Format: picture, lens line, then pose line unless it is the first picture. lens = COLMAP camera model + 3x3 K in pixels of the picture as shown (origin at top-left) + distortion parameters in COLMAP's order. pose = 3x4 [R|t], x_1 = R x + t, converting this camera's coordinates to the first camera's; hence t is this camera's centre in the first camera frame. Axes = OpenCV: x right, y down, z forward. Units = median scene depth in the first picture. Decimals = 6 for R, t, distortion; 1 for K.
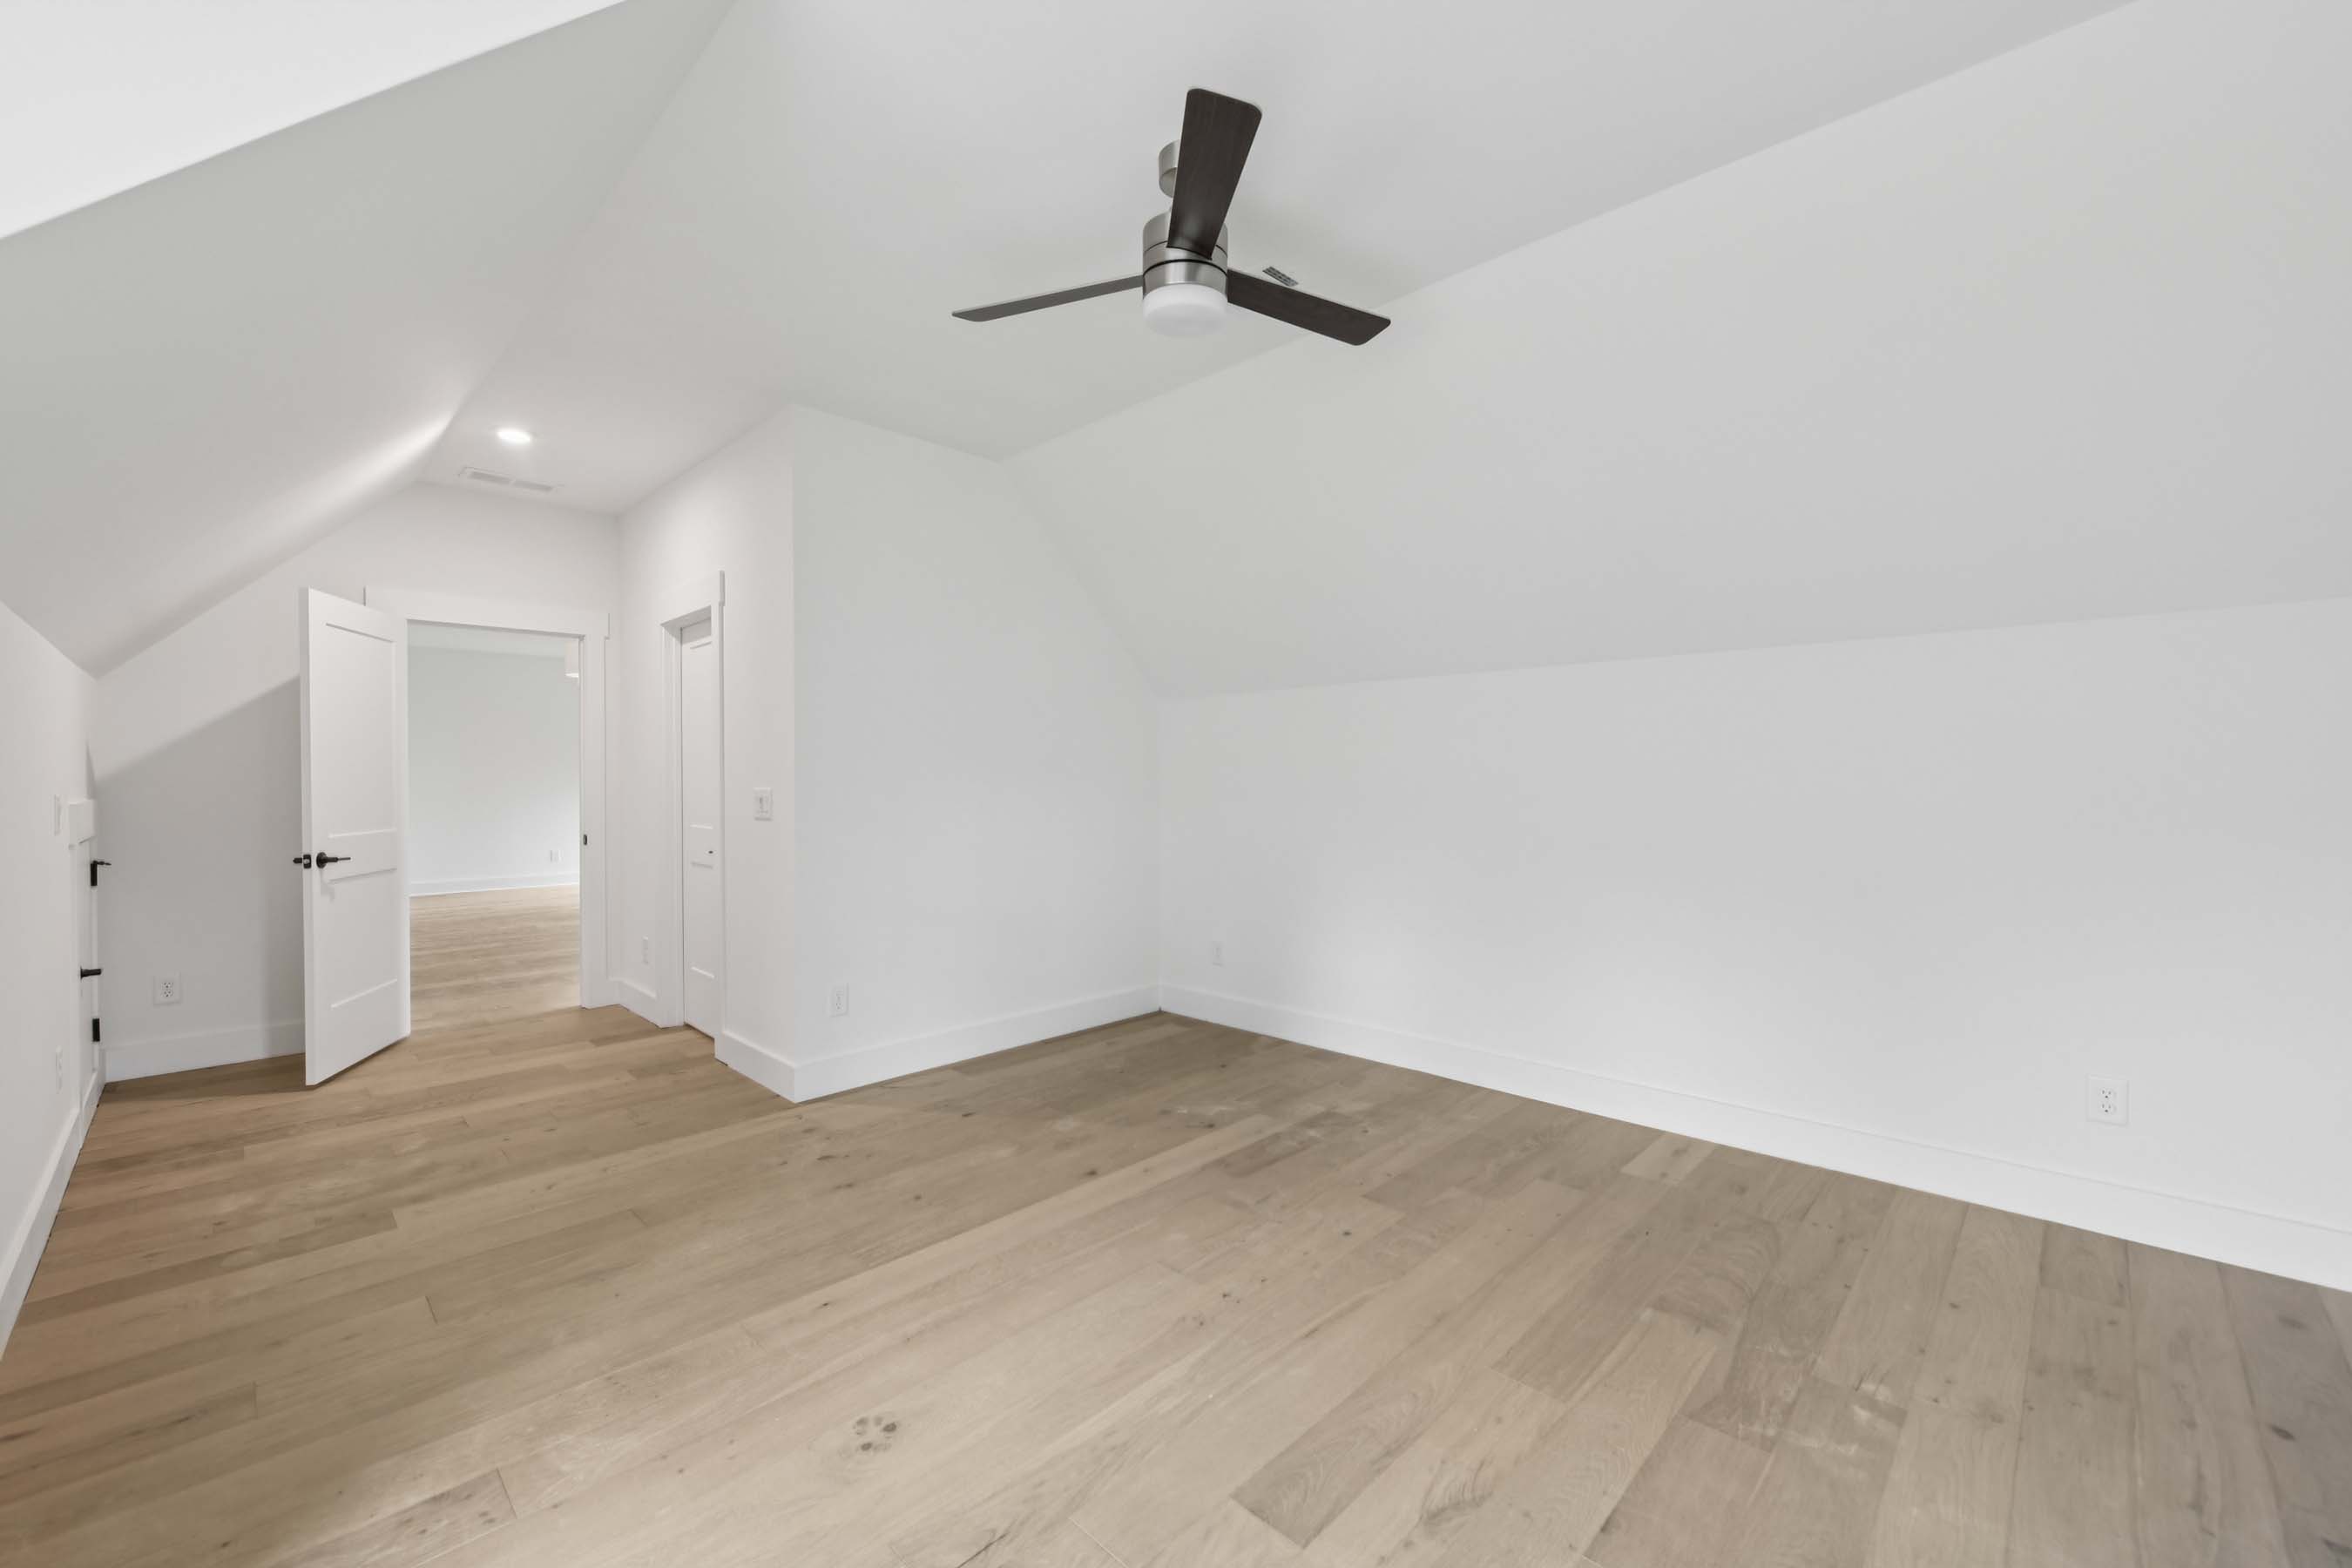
lens RADIAL K [[938.5, 0, 1176.1], [0, 938.5, 784.5], [0, 0, 1]] dist [-0.001723, -0.000065]
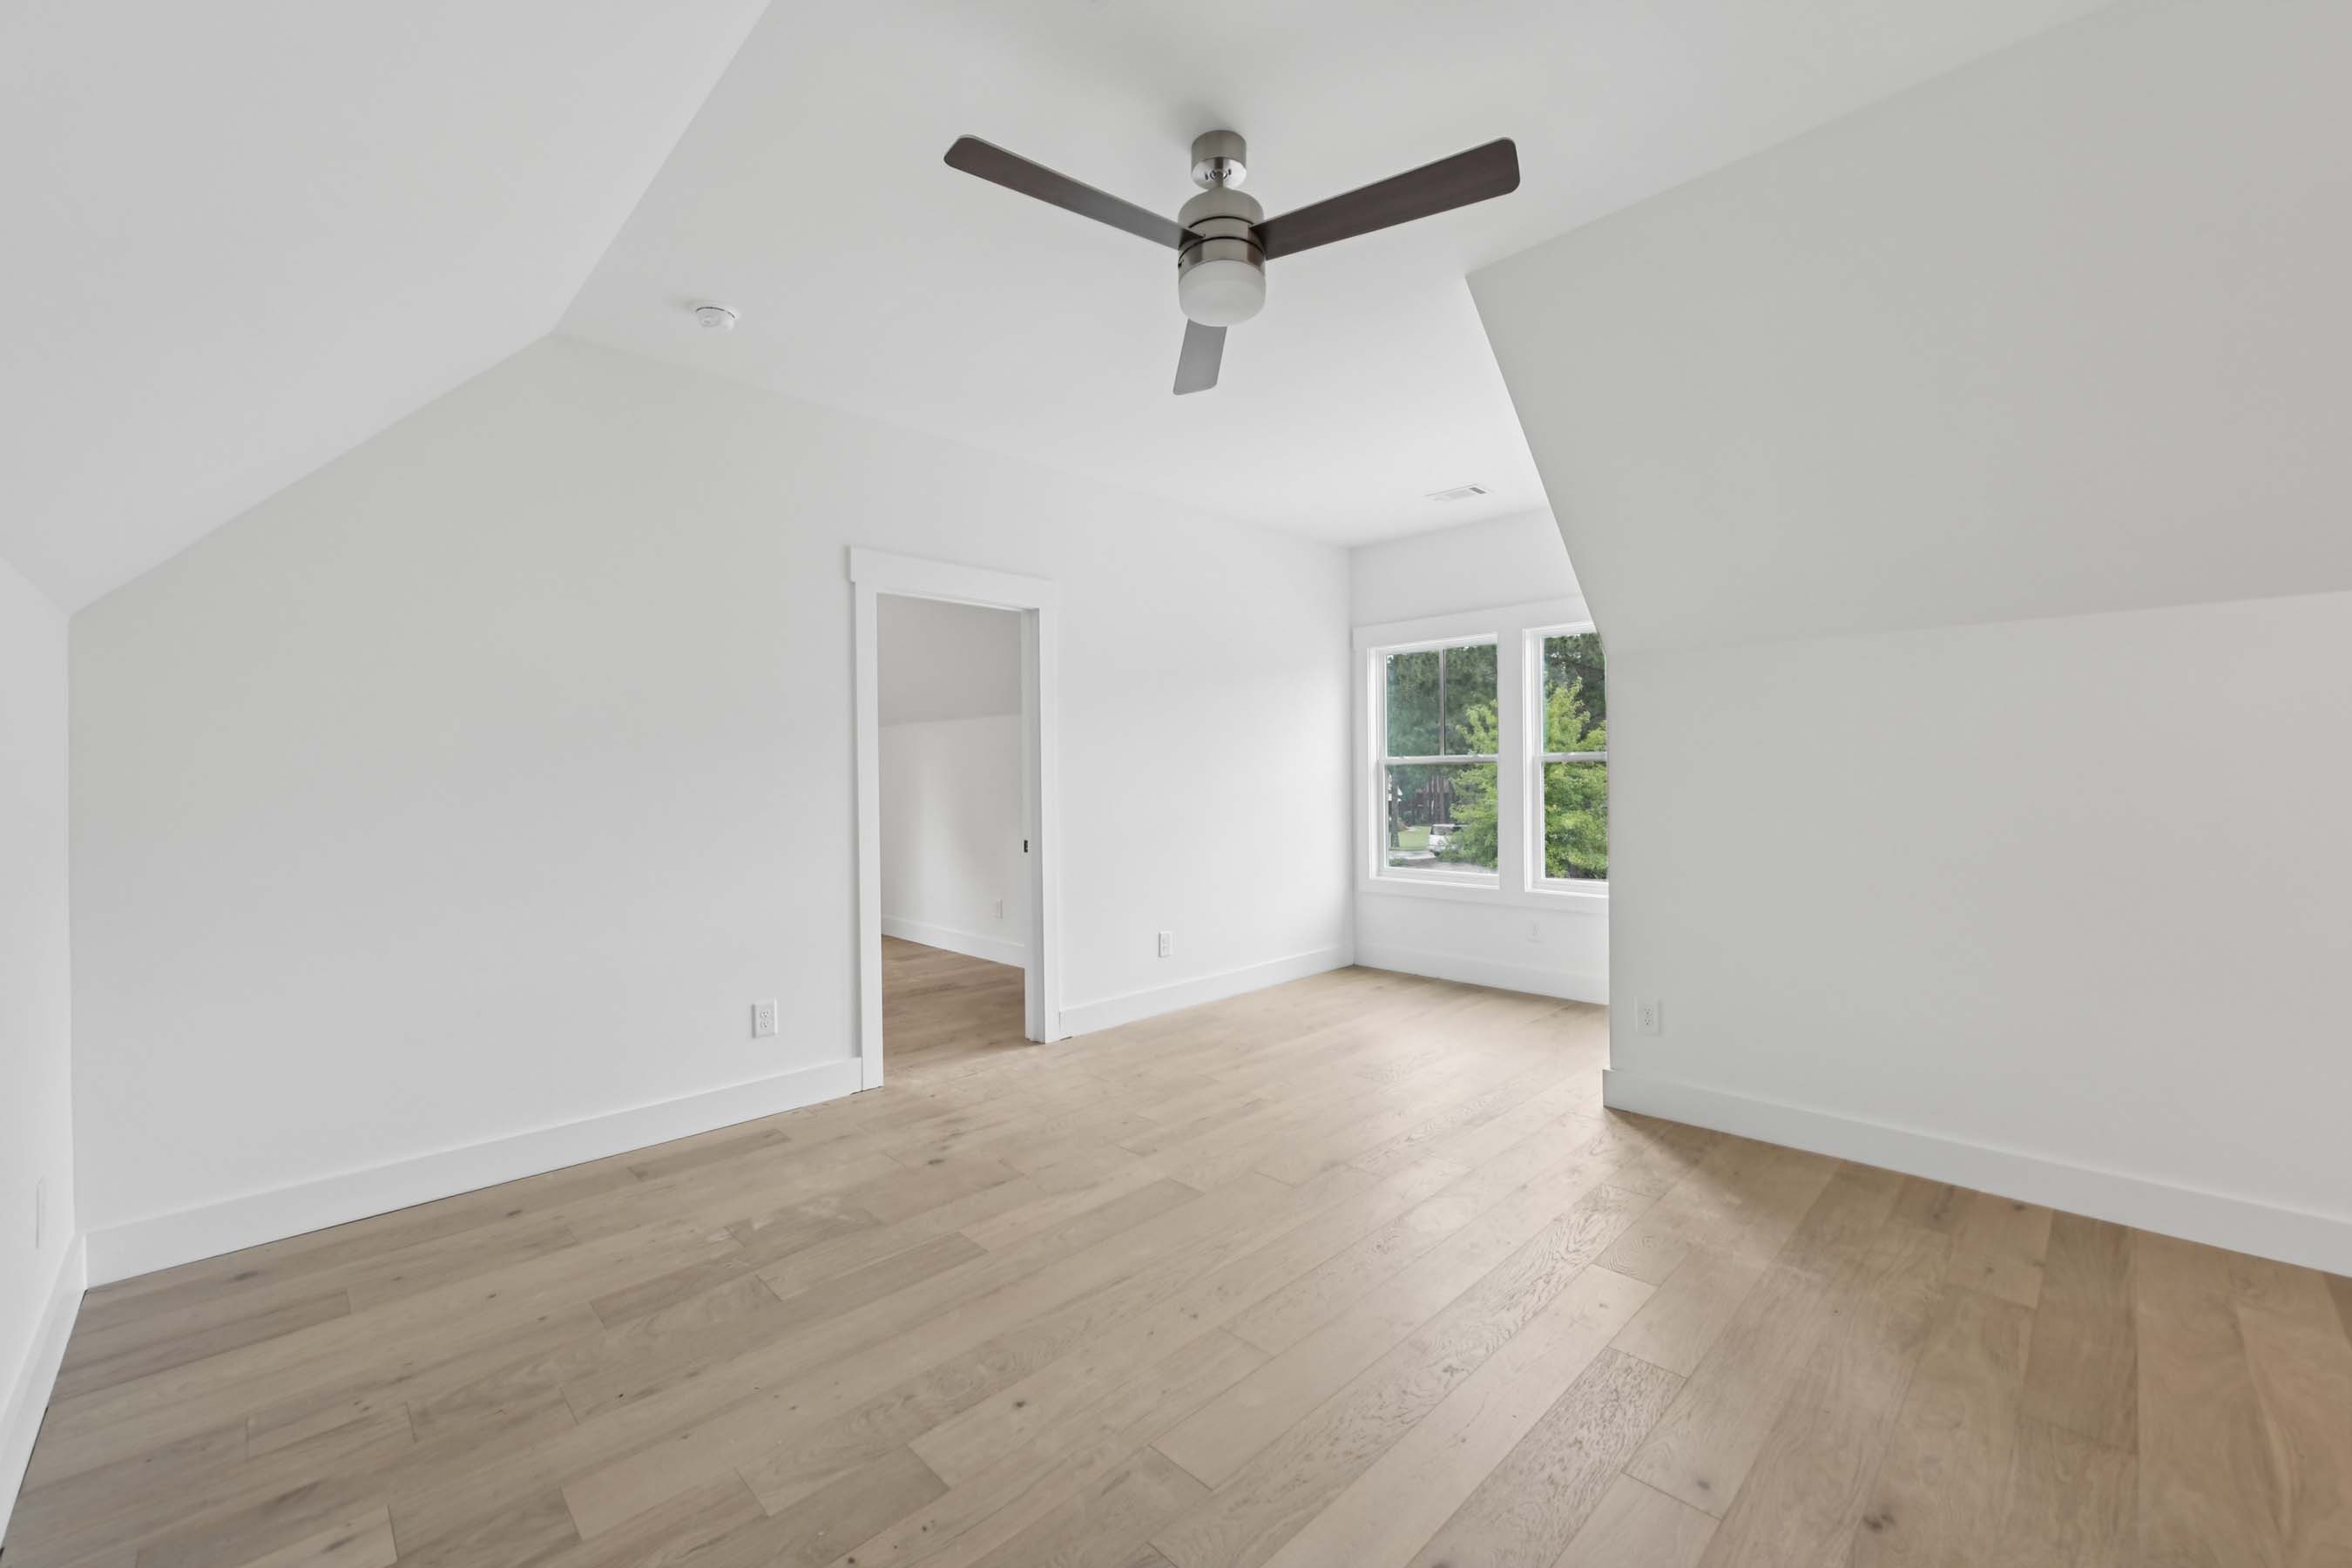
lens RADIAL K [[938.5, 0, 1177.0], [0, 938.5, 779.5], [0, 0, 1]] dist [-0.001723, -0.000065]
pose [[-0.999826, 0.013957, 0.012384, 0.055377], [0.013997, 0.999897, 0.003151, -0.006457], [-0.012338, 0.003323, -0.999918, 2.101685]]
